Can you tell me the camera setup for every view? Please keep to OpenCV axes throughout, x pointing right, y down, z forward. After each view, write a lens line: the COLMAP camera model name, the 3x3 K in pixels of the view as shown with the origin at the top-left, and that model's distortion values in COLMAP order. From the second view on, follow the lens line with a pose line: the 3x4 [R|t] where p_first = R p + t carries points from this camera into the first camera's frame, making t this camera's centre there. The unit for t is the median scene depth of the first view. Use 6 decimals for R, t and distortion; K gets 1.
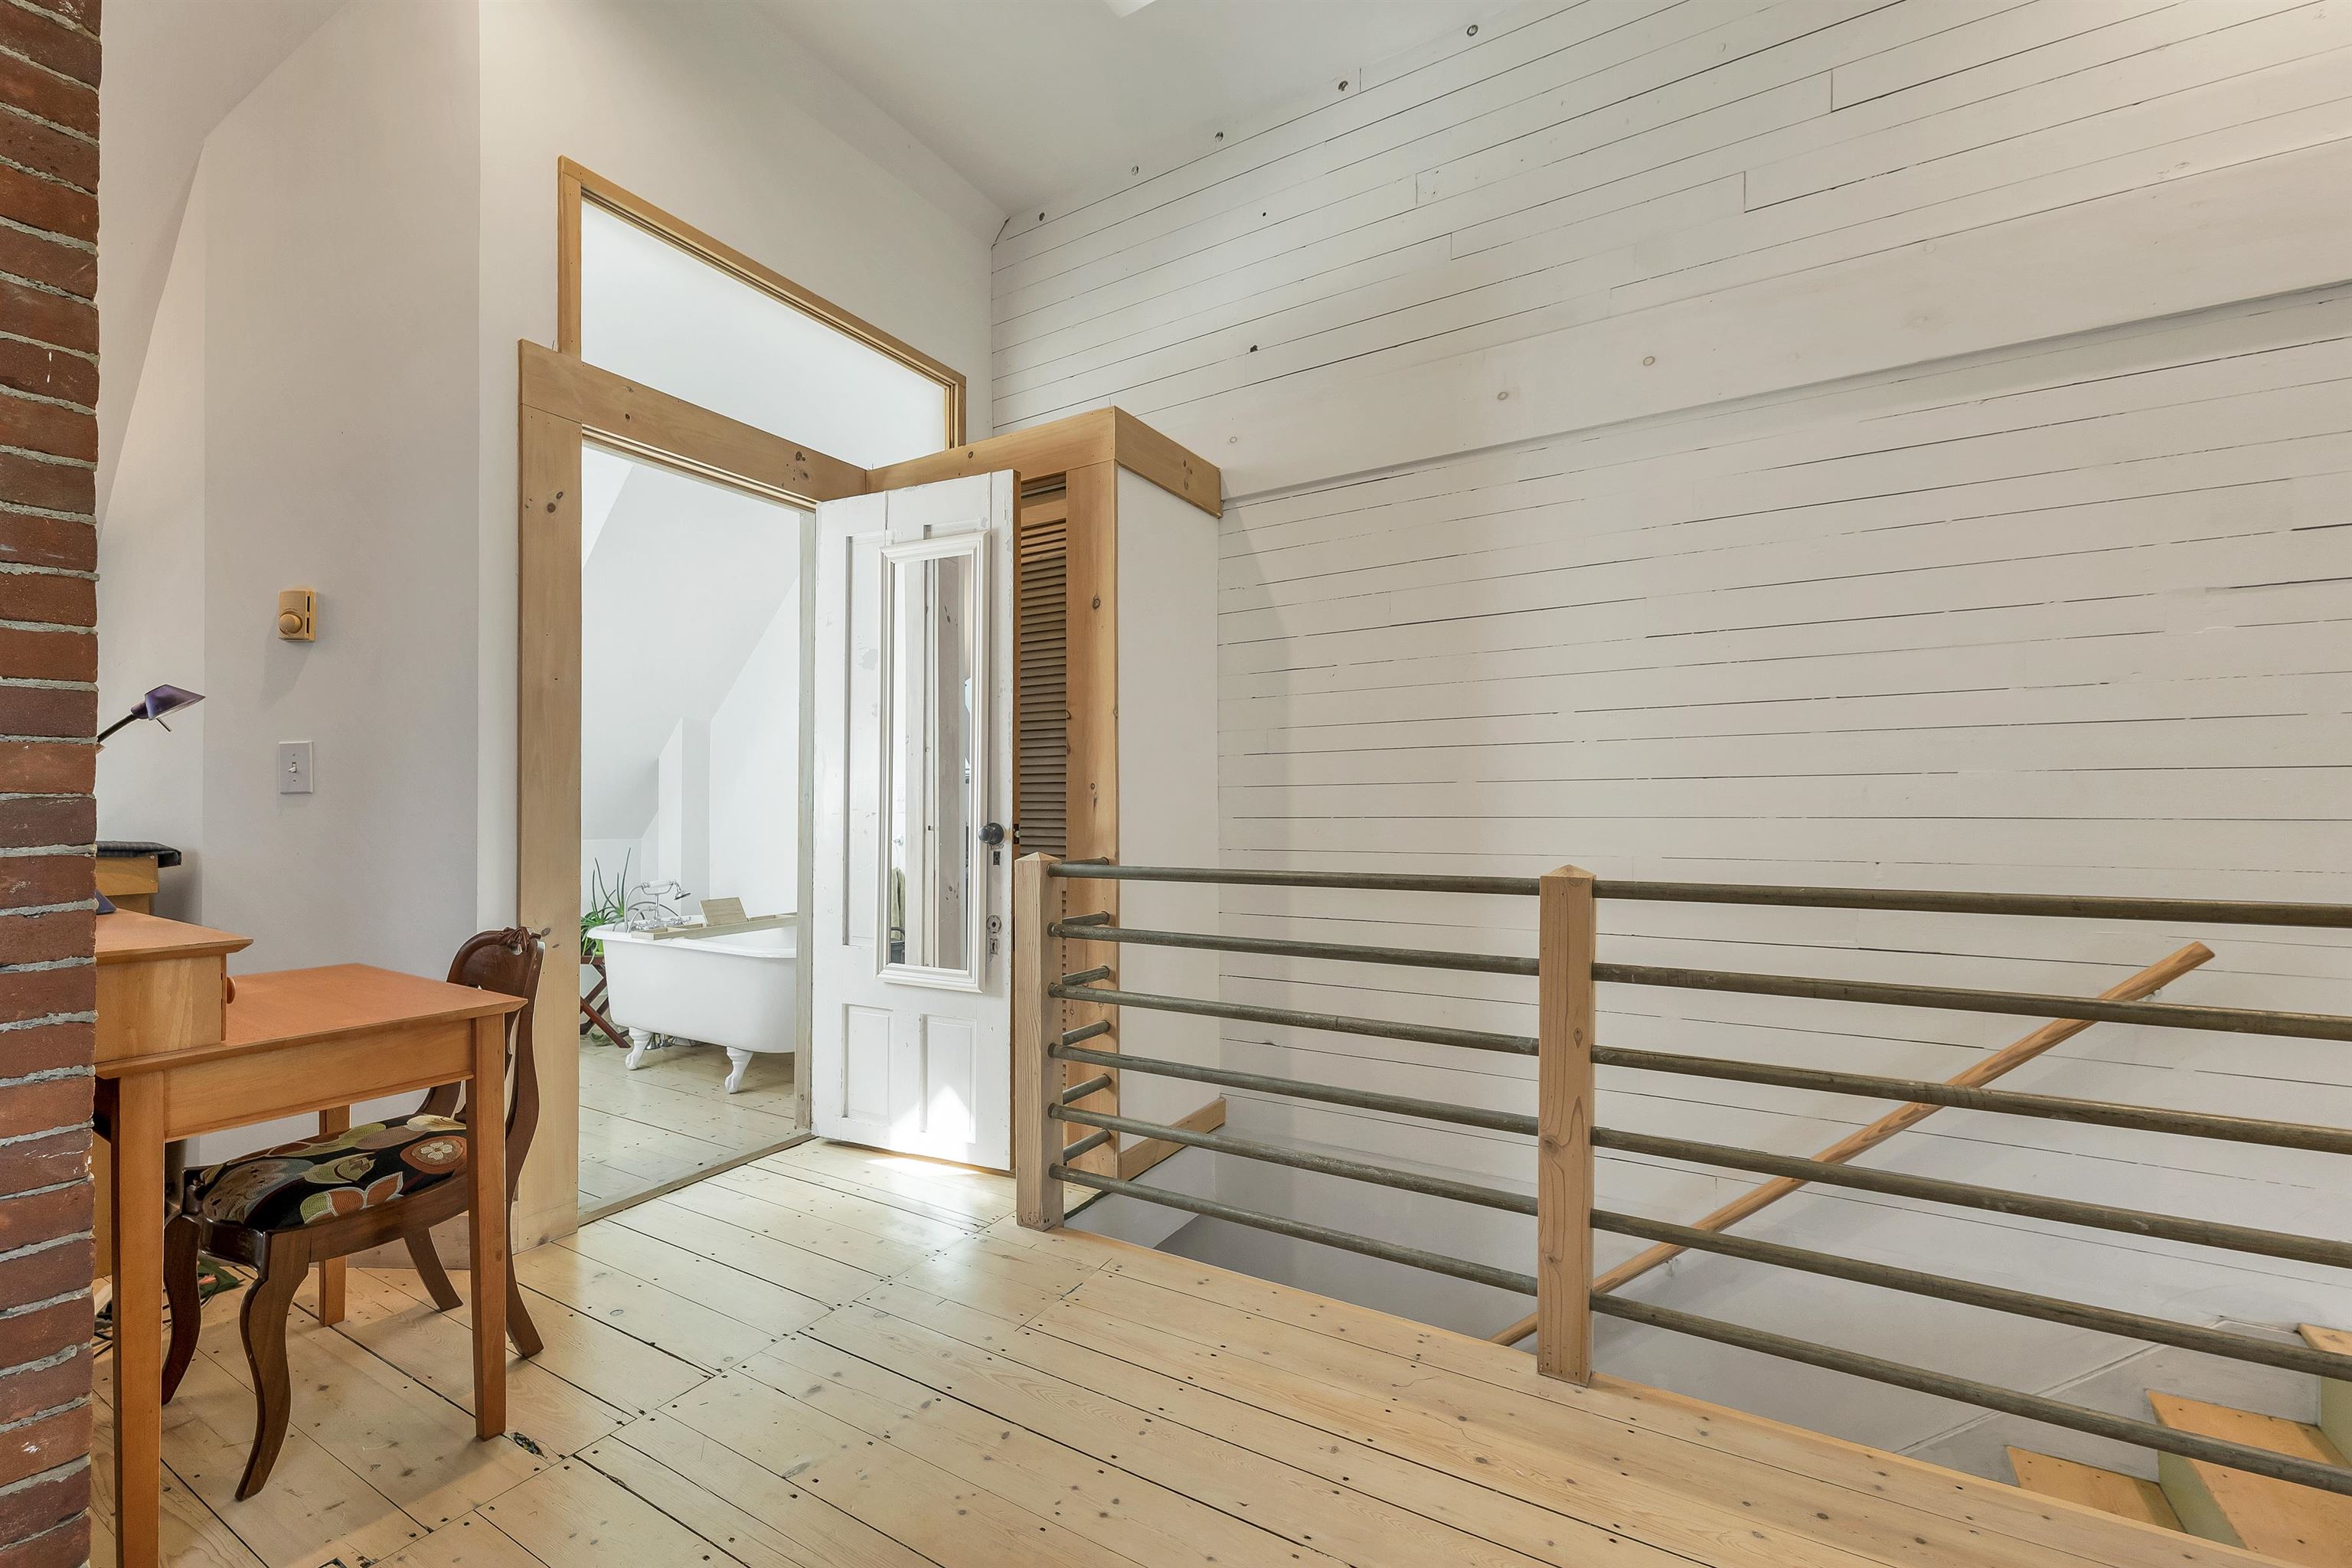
lens RADIAL K [[995.0, 0, 1165.5], [0, 995.0, 797.1], [0, 0, 1]] dist [0.011646, 0.000337]
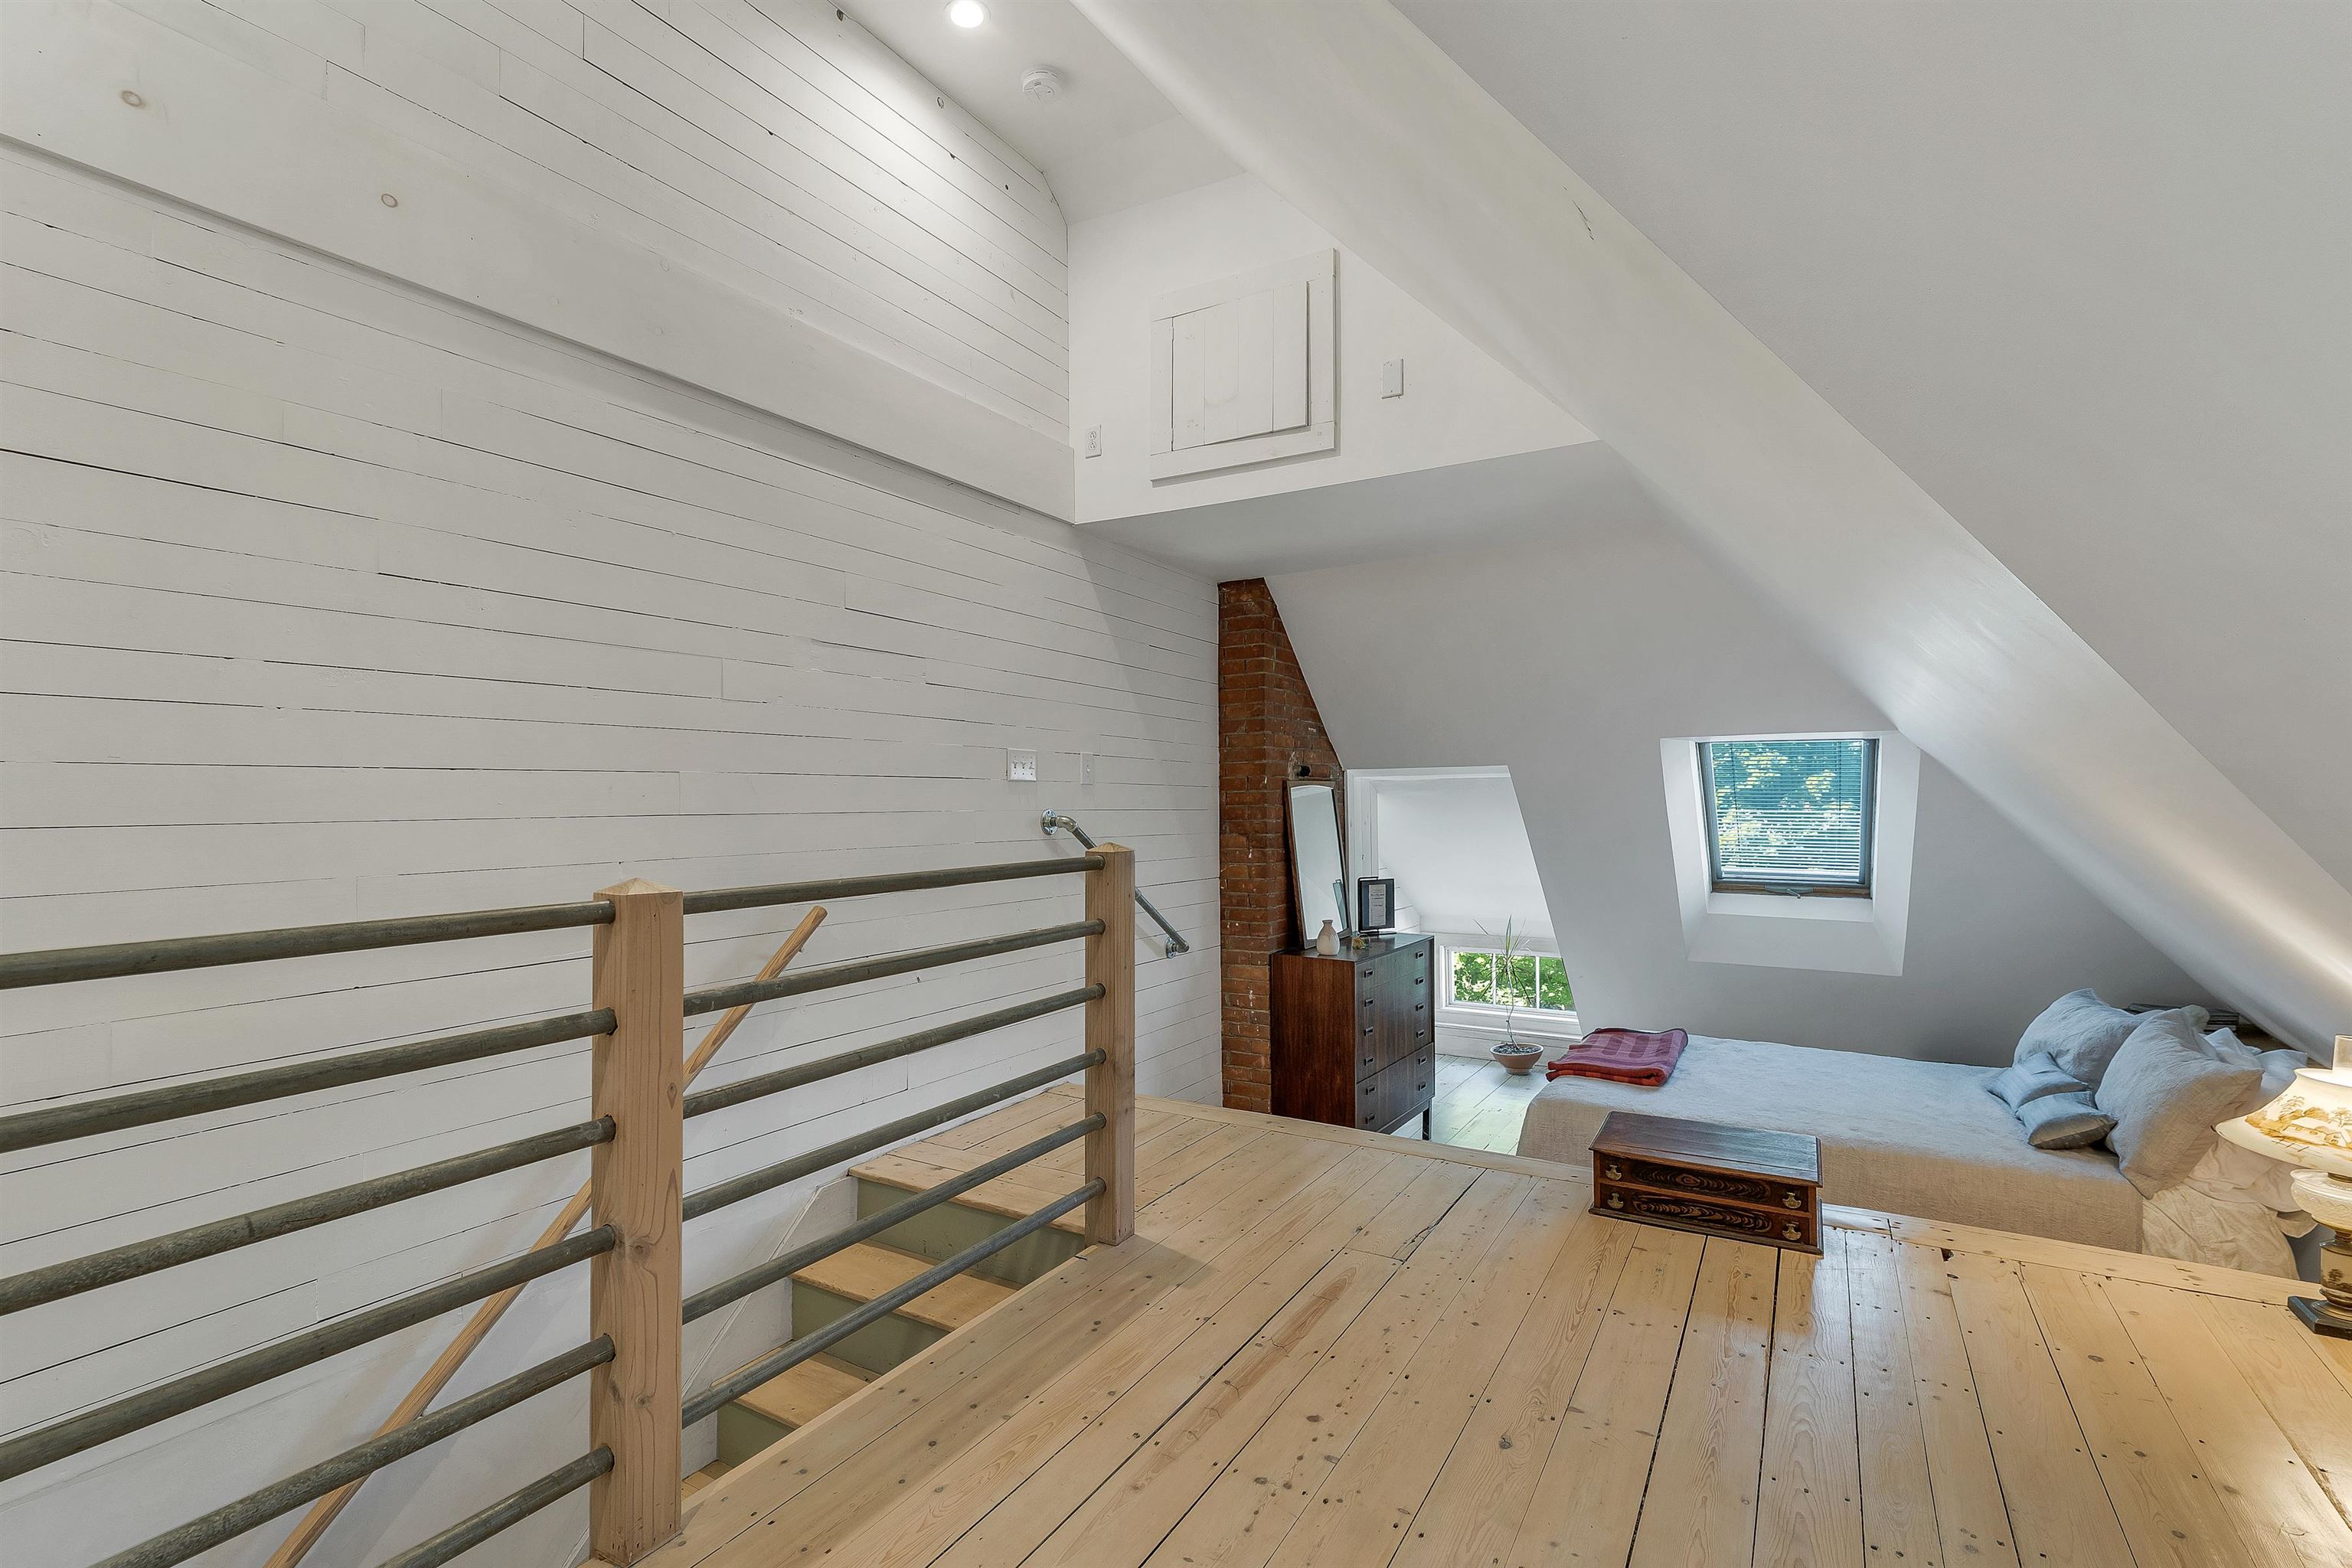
lens RADIAL K [[1116.4, 0, 1167.5], [0, 1116.4, 775.1], [0, 0, 1]] dist [0.016886, 0.000409]
pose [[-0.014251, 0.024979, 0.999586, -0.489566], [-0.000933, 0.999687, -0.024994, 0.009130], [-0.999898, -0.001289, -0.014223, 0.616104]]
